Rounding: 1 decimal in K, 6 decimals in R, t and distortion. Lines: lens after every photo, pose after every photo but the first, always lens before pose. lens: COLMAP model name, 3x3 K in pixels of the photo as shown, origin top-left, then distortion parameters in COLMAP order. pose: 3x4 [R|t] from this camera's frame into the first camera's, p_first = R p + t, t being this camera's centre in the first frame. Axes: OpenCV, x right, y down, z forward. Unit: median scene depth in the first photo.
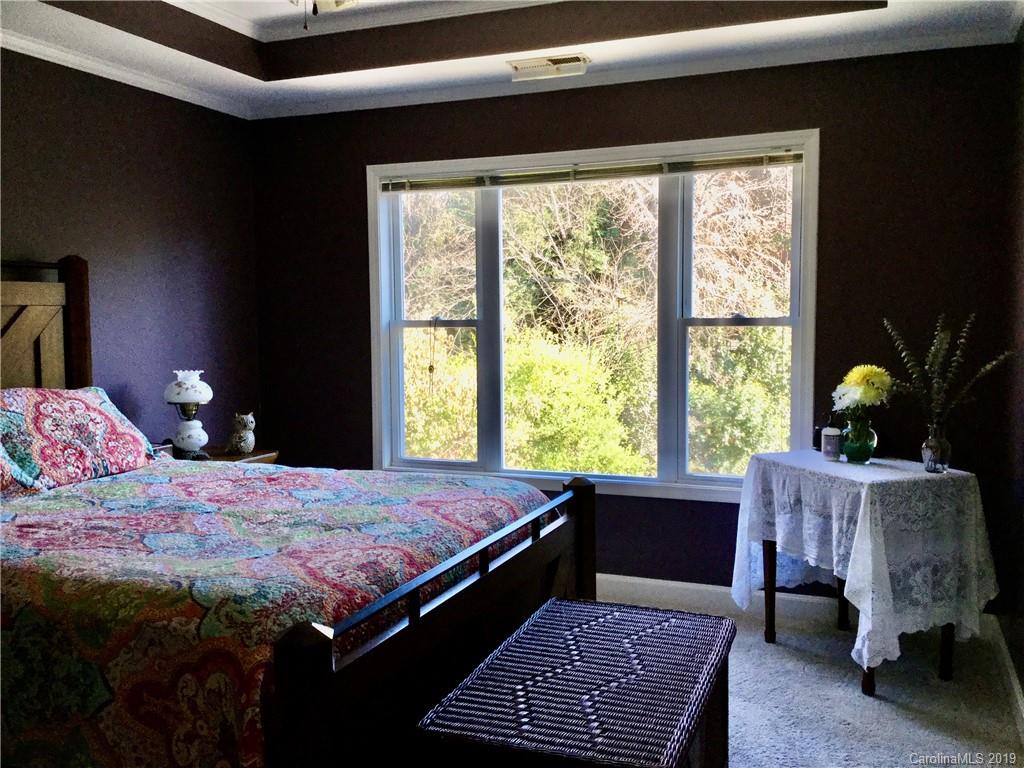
lens RADIAL K [[932.0, 0, 505.2], [0, 932.0, 381.0], [0, 0, 1]] dist [0.095169, -0.191127]
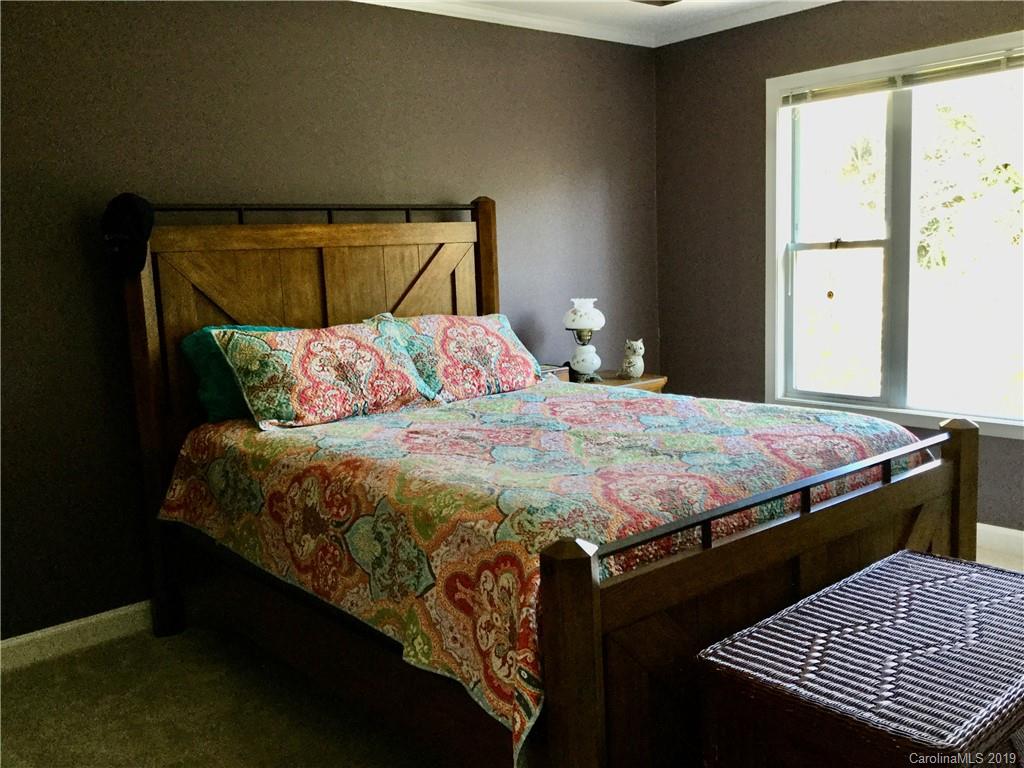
lens RADIAL K [[932.0, 0, 505.2], [0, 932.0, 381.0], [0, 0, 1]] dist [0.095169, -0.191127]
pose [[0.880044, 0.036862, -0.473458, 0.168940], [0.000760, 0.996872, 0.079025, -0.003292], [0.474891, -0.069906, 0.877264, 0.035973]]
